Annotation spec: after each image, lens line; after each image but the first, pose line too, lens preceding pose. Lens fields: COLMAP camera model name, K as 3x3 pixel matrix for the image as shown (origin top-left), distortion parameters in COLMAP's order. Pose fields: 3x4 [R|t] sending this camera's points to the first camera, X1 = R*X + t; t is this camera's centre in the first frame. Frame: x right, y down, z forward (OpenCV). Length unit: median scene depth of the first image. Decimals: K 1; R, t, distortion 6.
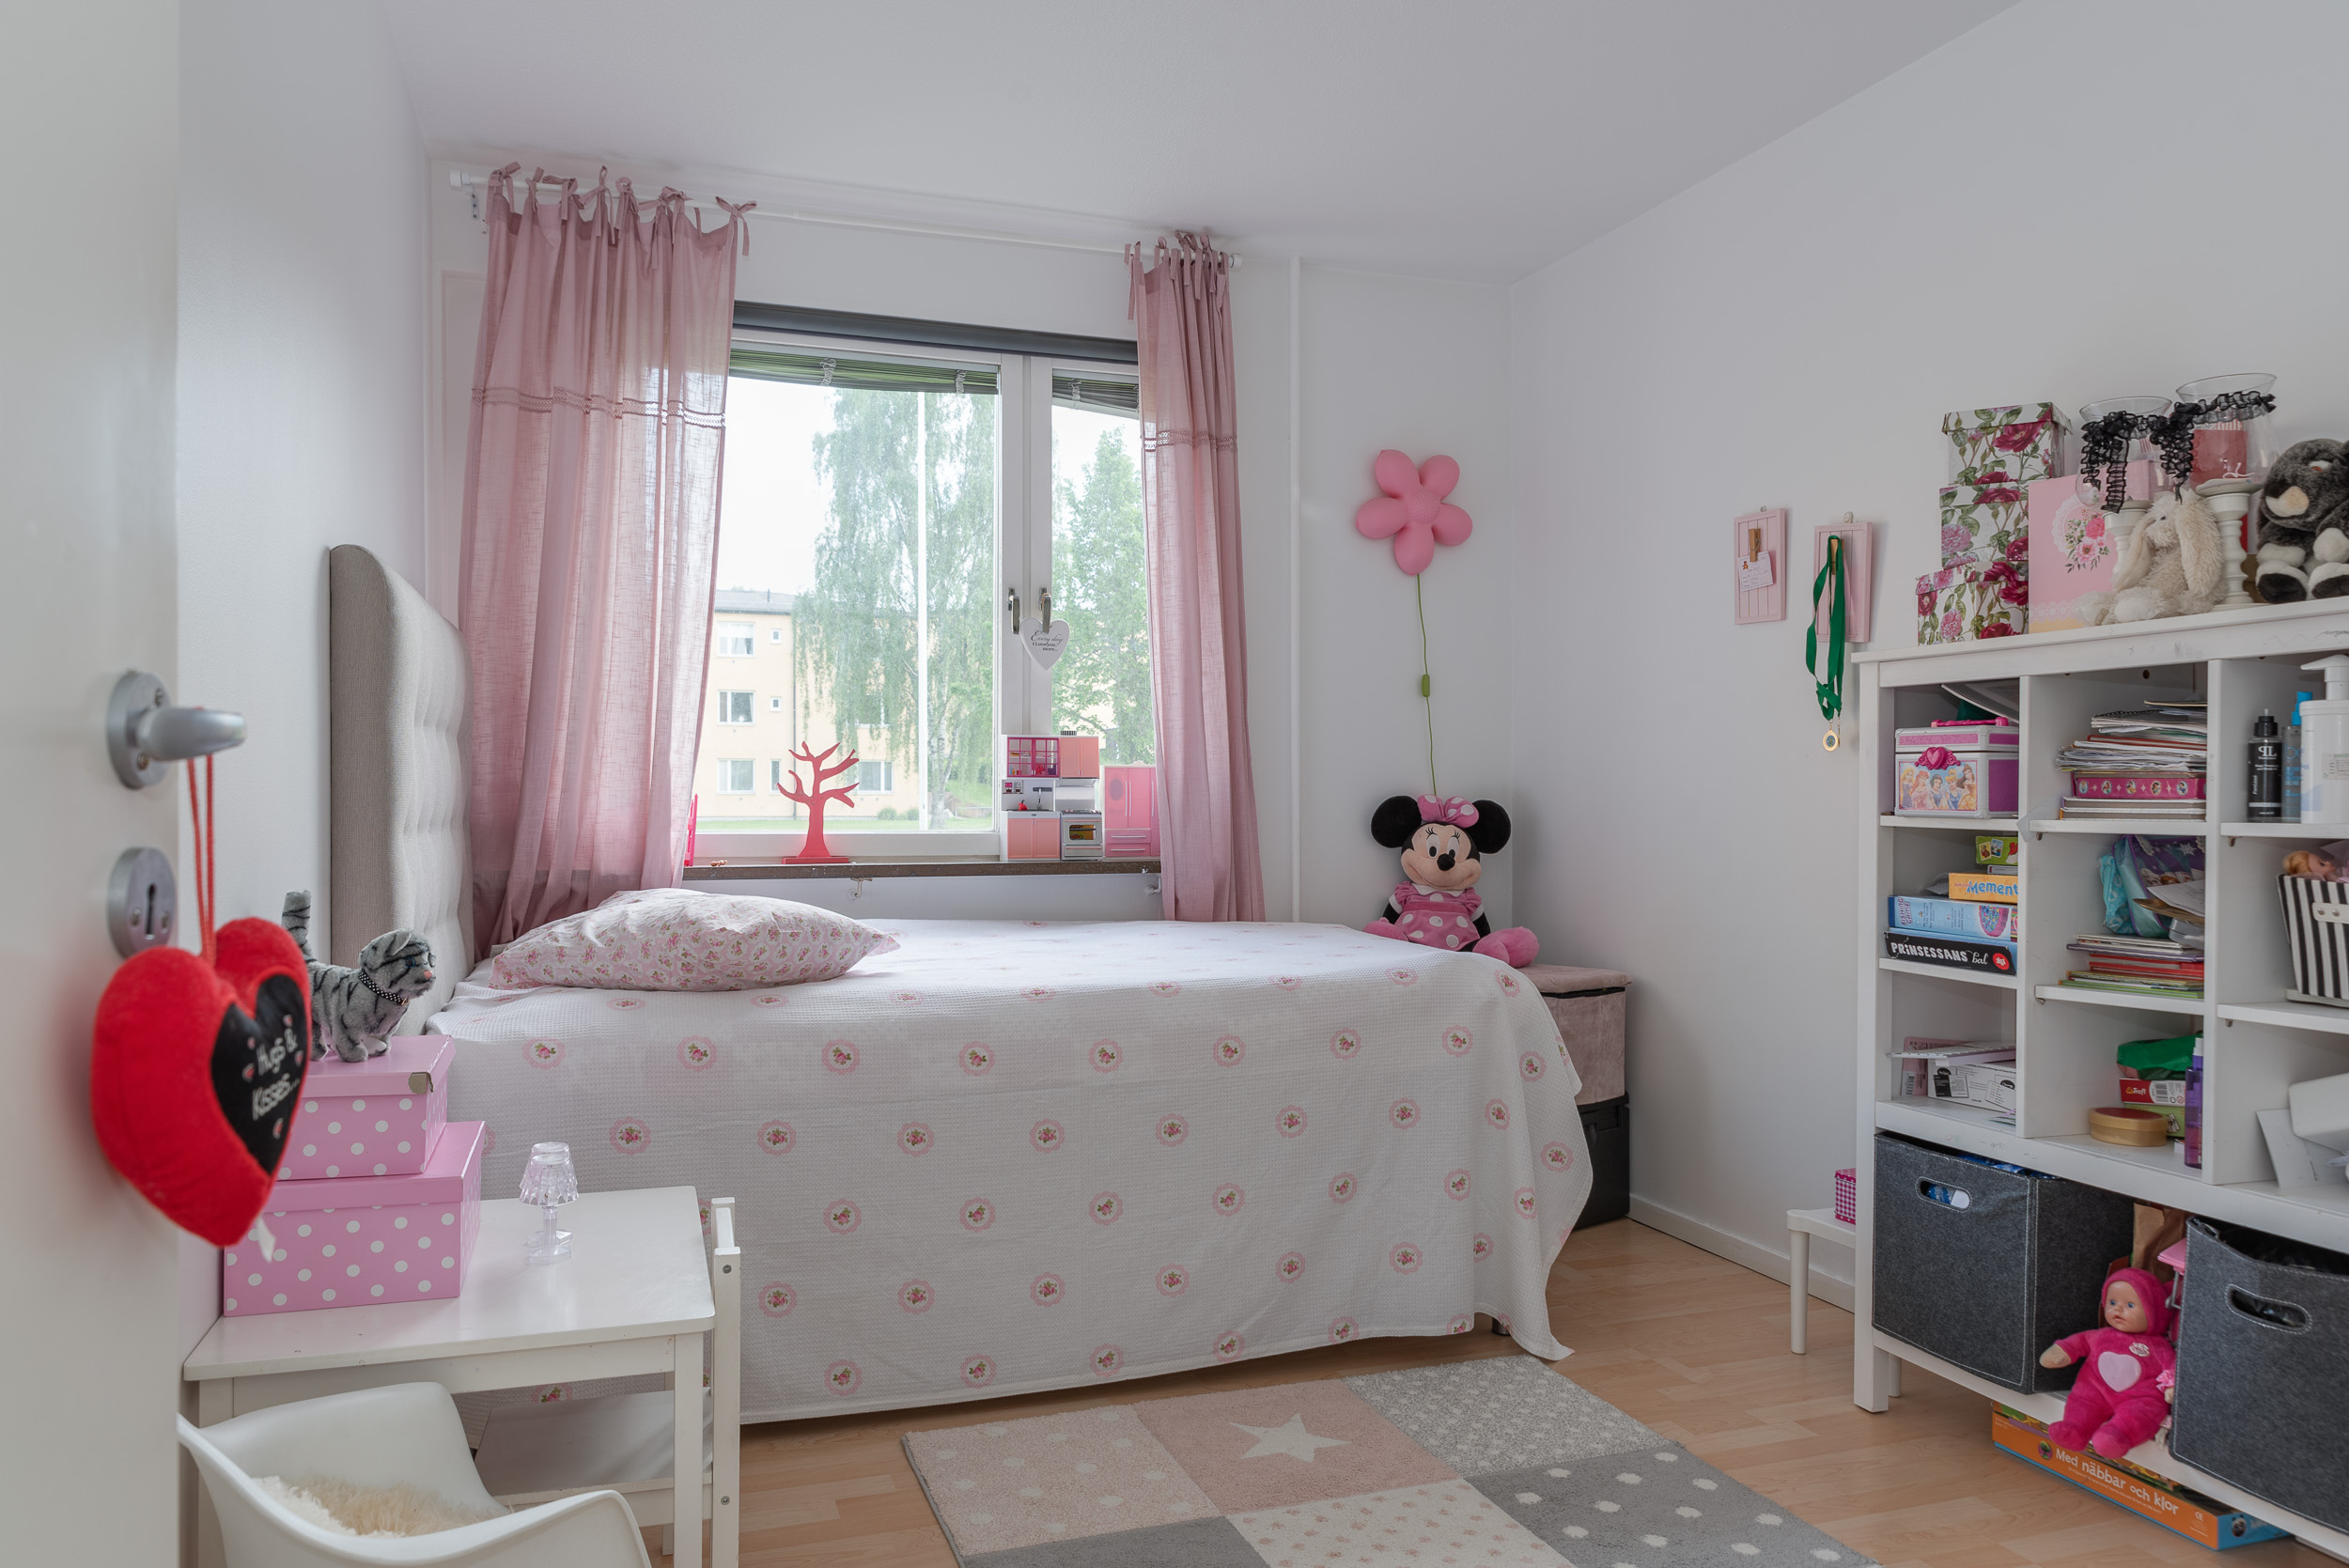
lens RADIAL K [[1605.8, 0, 1176.0], [0, 1605.8, 787.3], [0, 0, 1]] dist [0.021200, -0.000256]
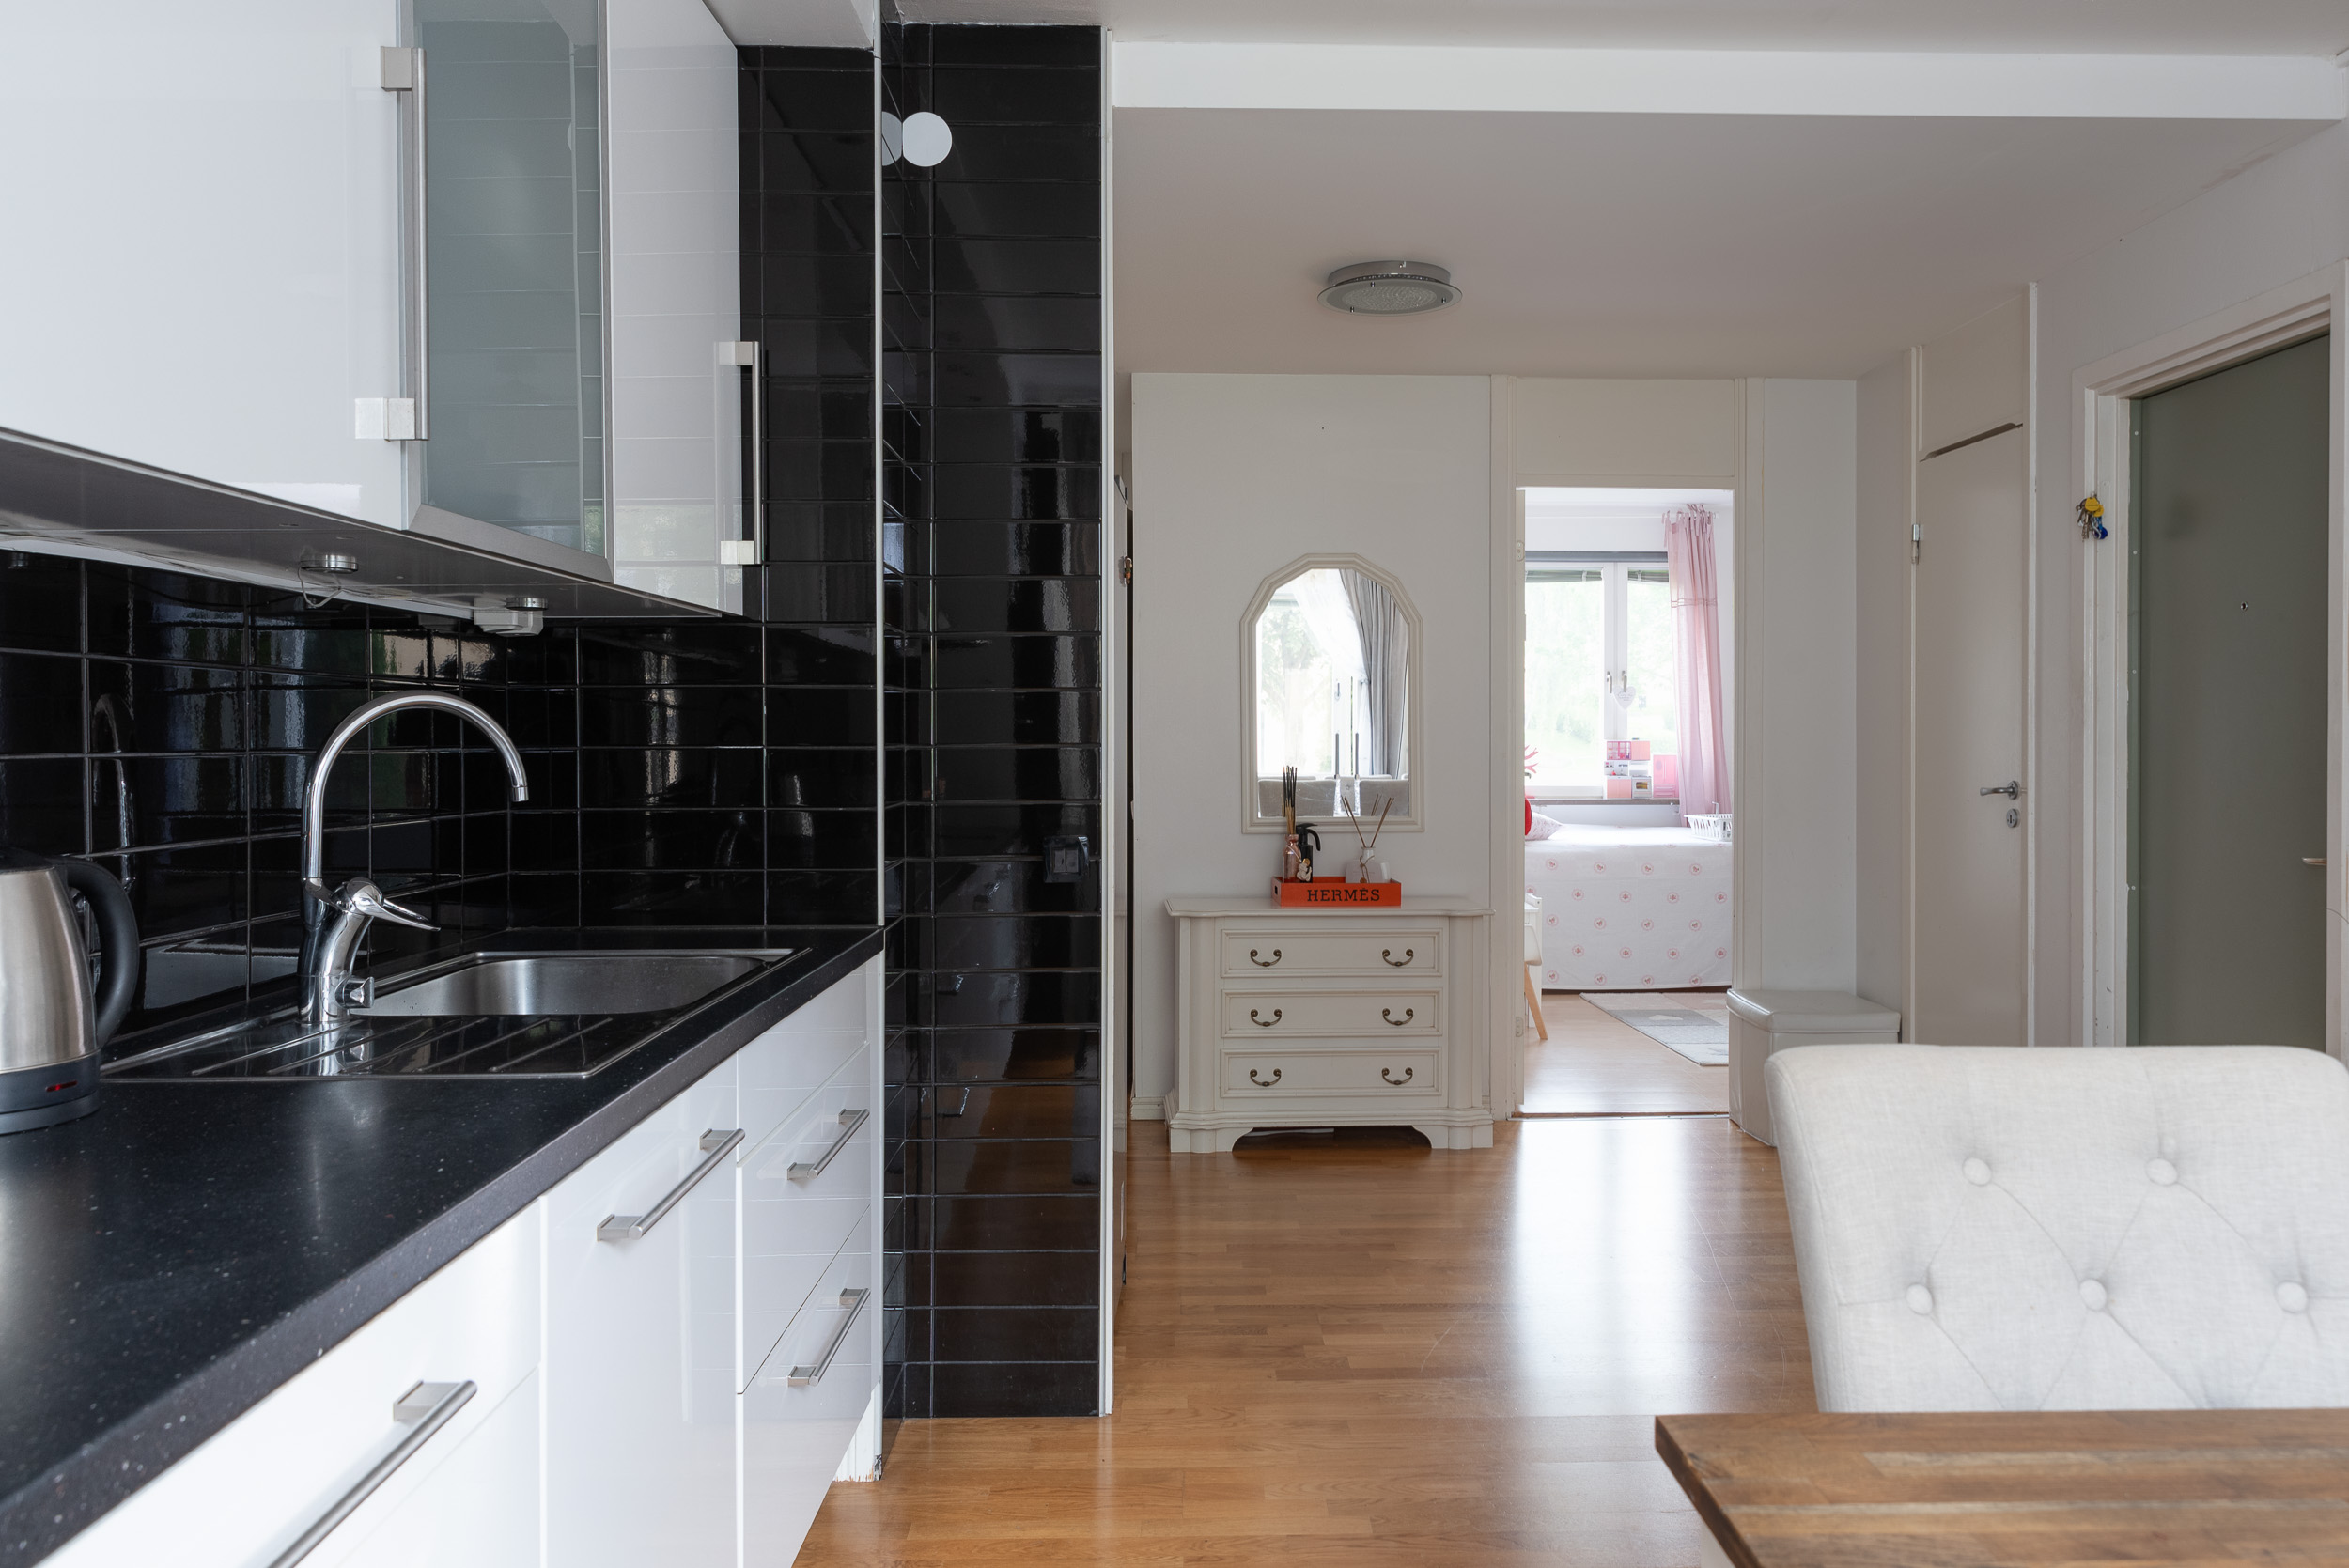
lens RADIAL K [[1597.7, 0, 1198.6], [0, 1597.7, 766.3], [0, 0, 1]] dist [-0.011565, 0.003796]
pose [[0.940678, -0.001908, -0.339295, 0.106354], [0.006664, 0.999895, 0.012850, -0.028838], [0.339235, -0.014349, 0.940592, -1.192077]]
